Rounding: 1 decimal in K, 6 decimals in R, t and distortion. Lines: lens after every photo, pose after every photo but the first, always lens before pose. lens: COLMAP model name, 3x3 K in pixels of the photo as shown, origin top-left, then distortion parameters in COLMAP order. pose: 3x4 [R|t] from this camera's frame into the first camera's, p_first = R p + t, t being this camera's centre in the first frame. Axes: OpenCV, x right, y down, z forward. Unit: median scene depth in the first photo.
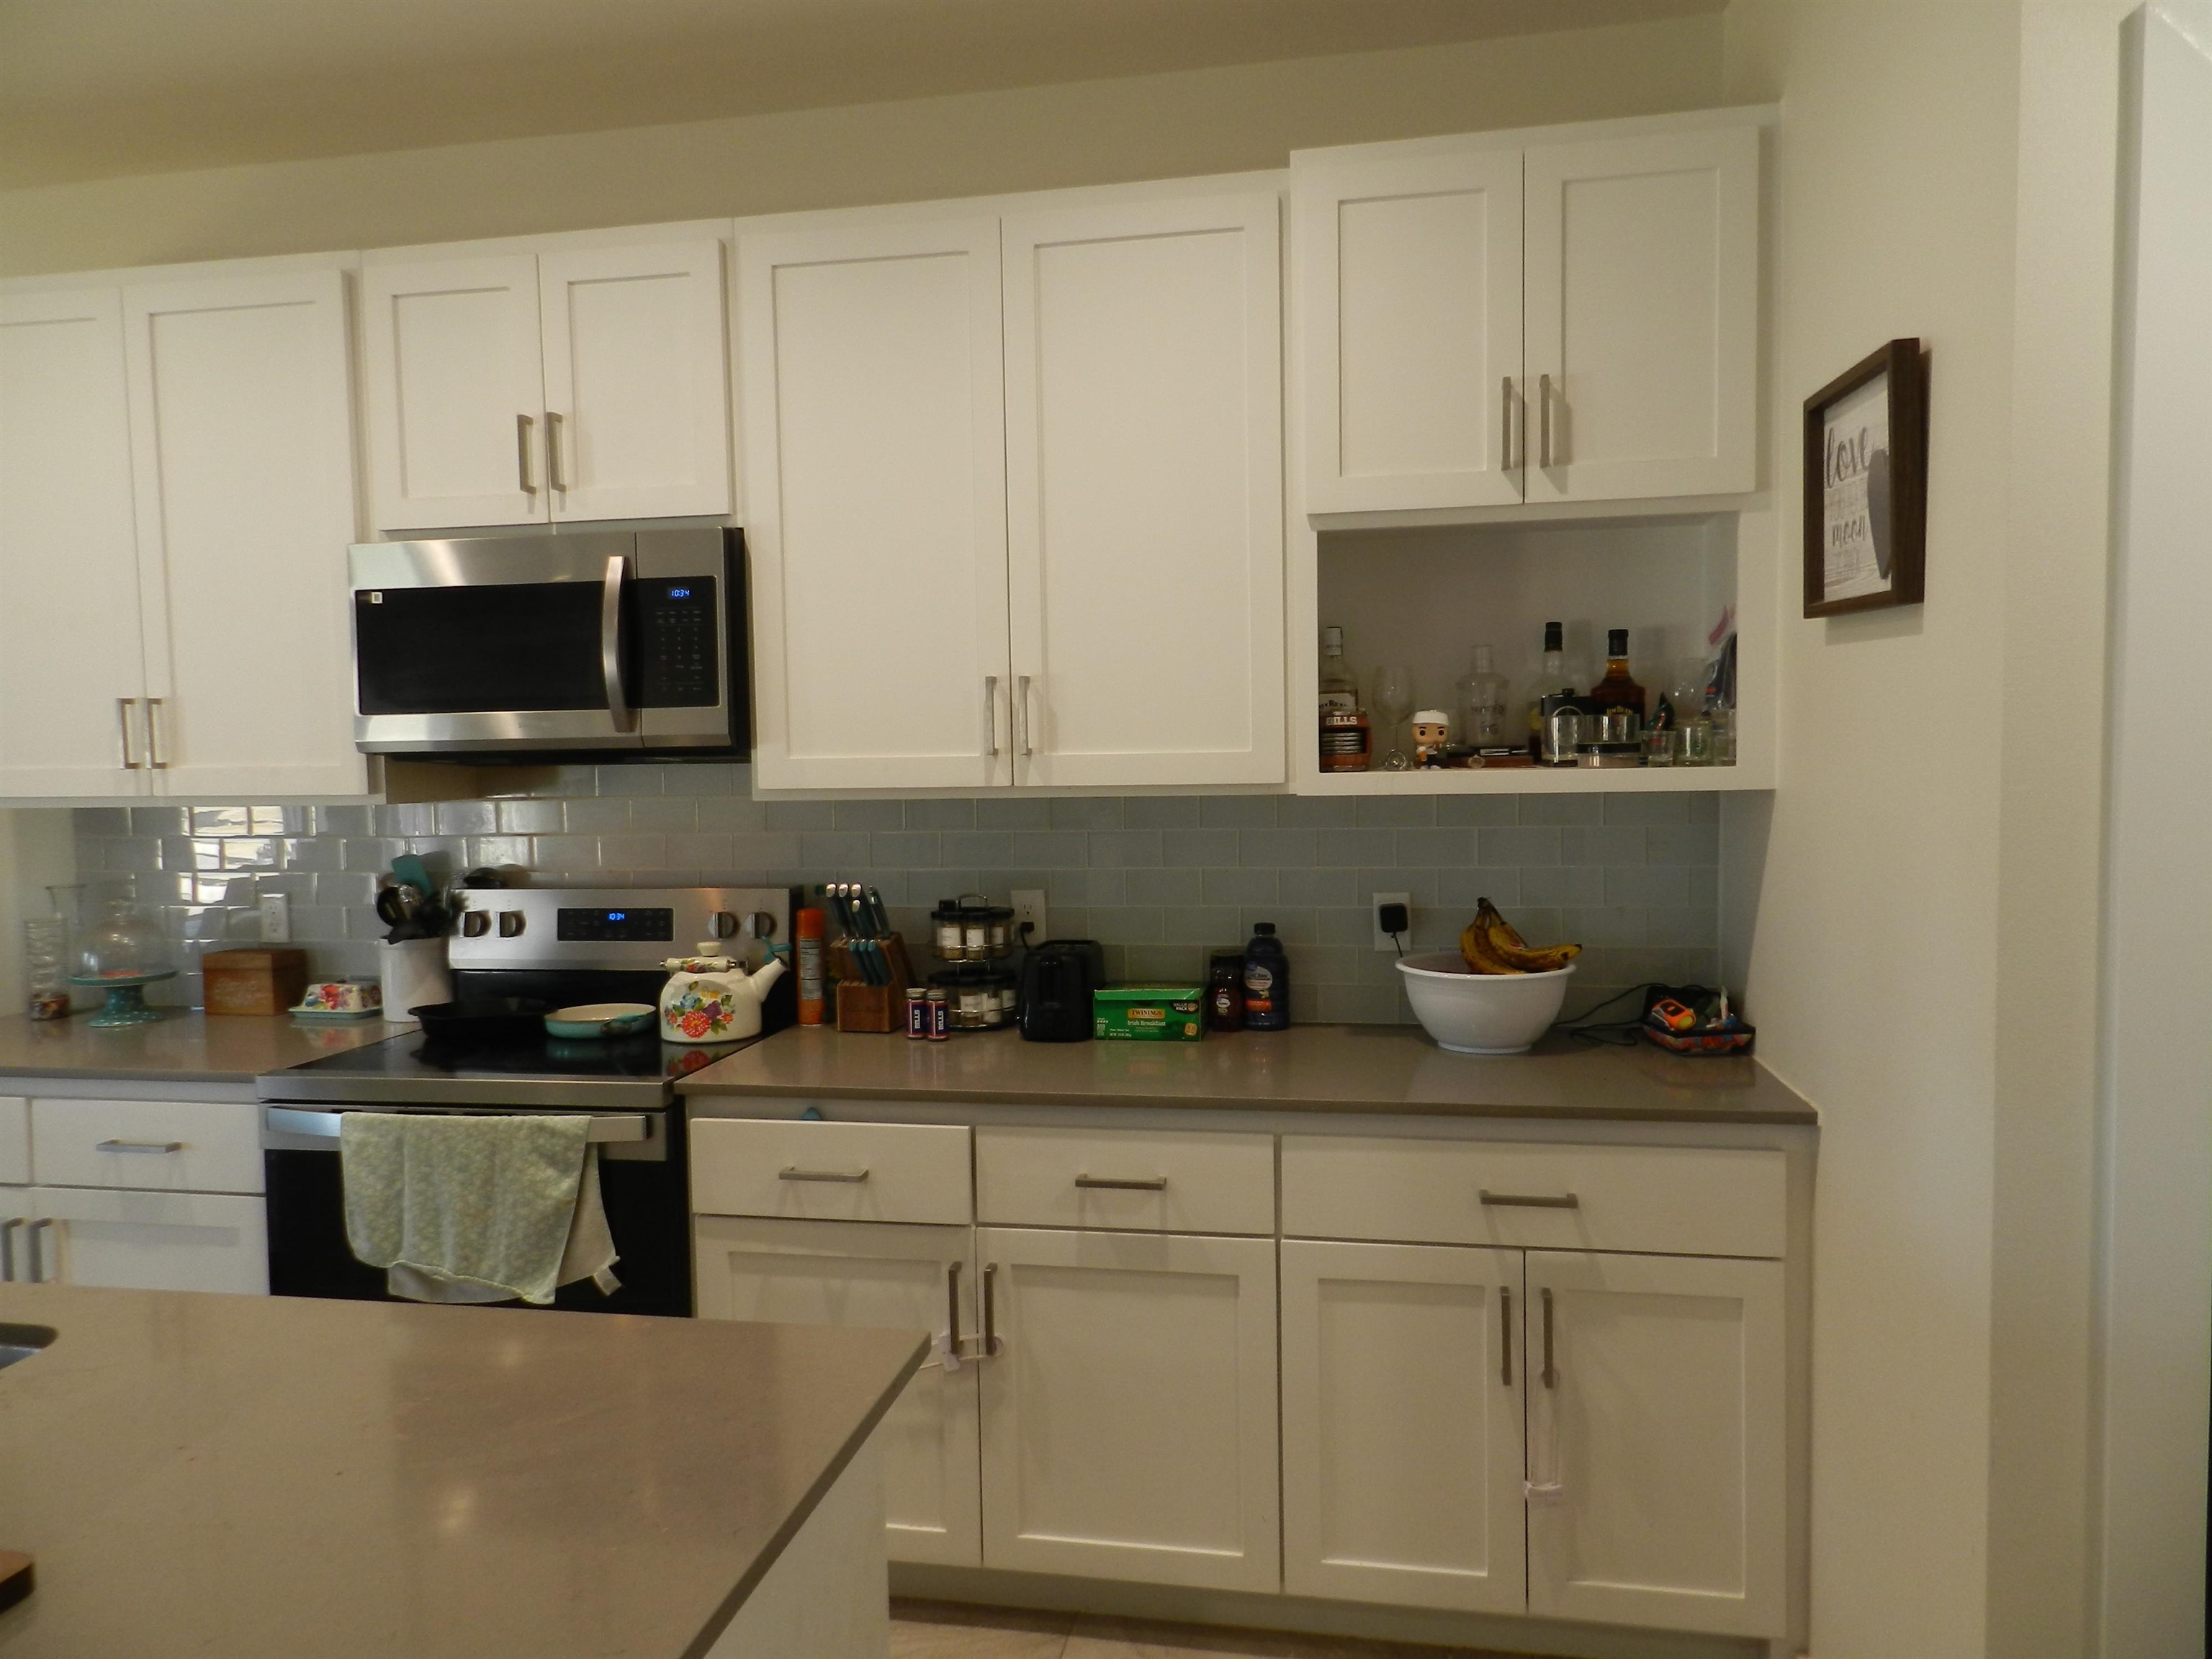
lens RADIAL K [[1481.6, 0, 1107.1], [0, 1481.6, 836.9], [0, 0, 1]] dist [0.009548, -0.002925]
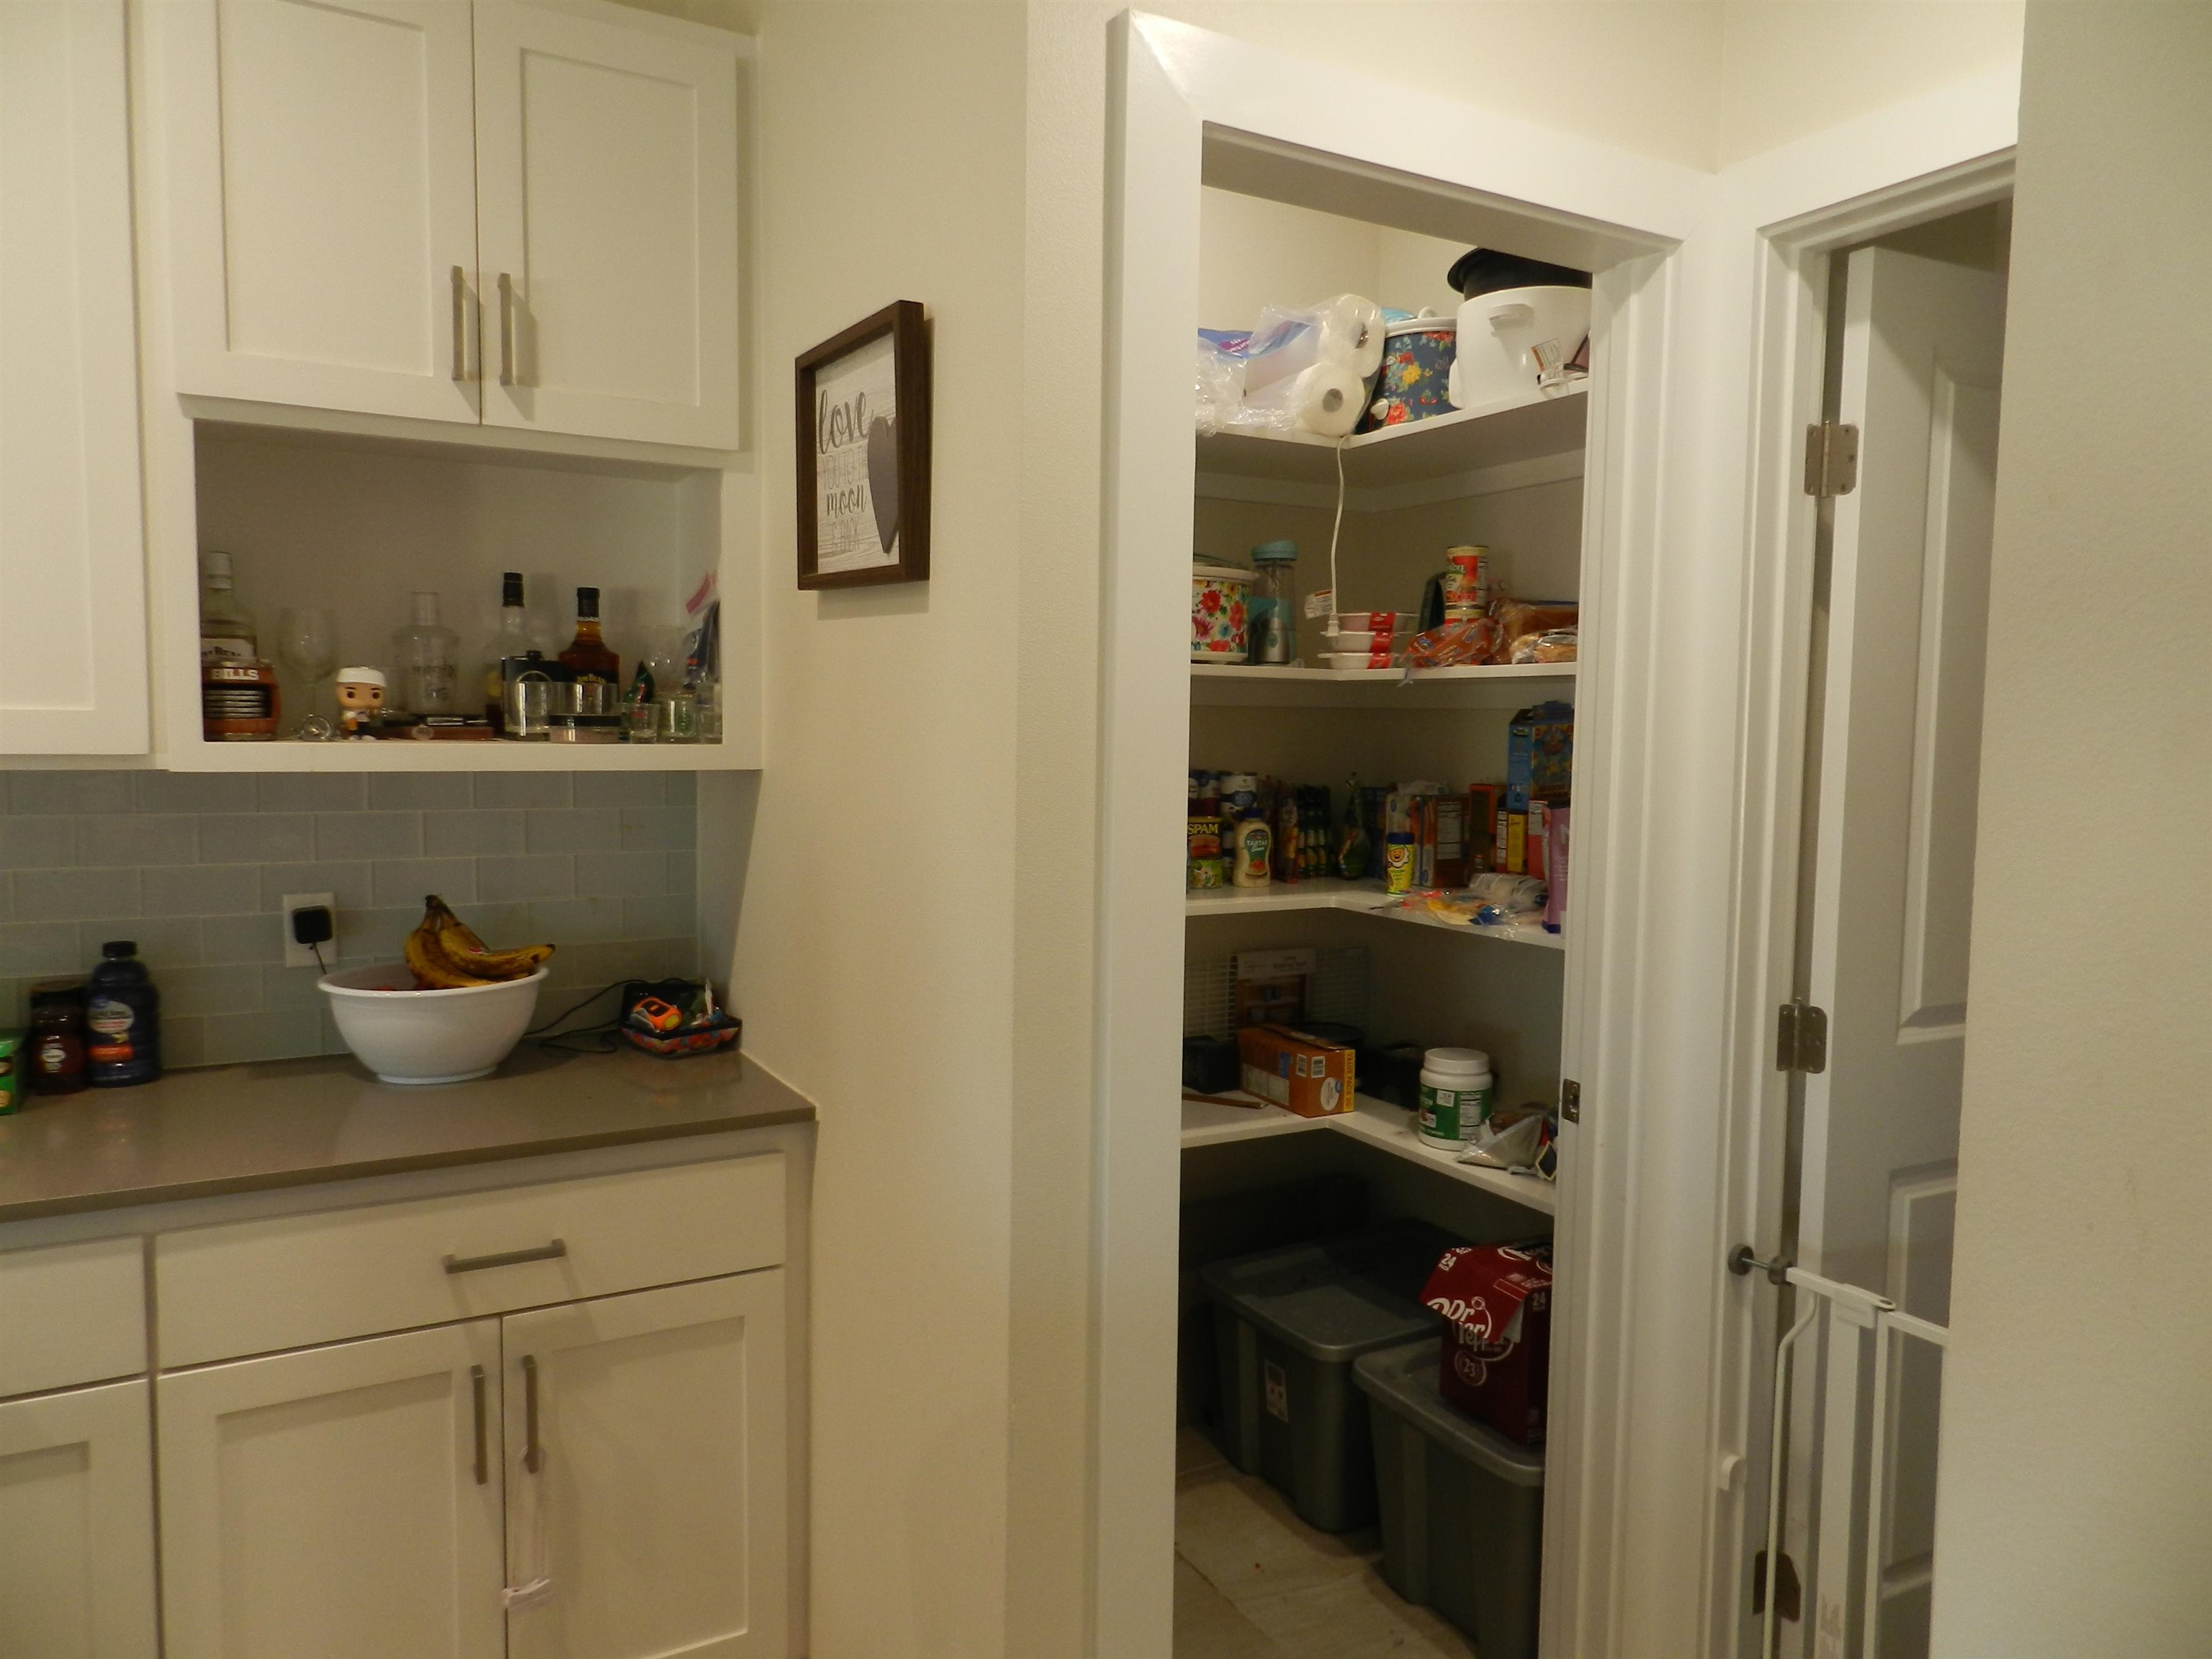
lens RADIAL K [[1481.6, 0, 1103.3], [0, 1481.6, 833.7], [0, 0, 1]] dist [0.009548, -0.002925]
pose [[0.767132, -0.019682, 0.641188, 0.009416], [0.009913, 0.999774, 0.018829, -0.006820], [-0.641413, -0.008088, 0.767153, 0.135375]]
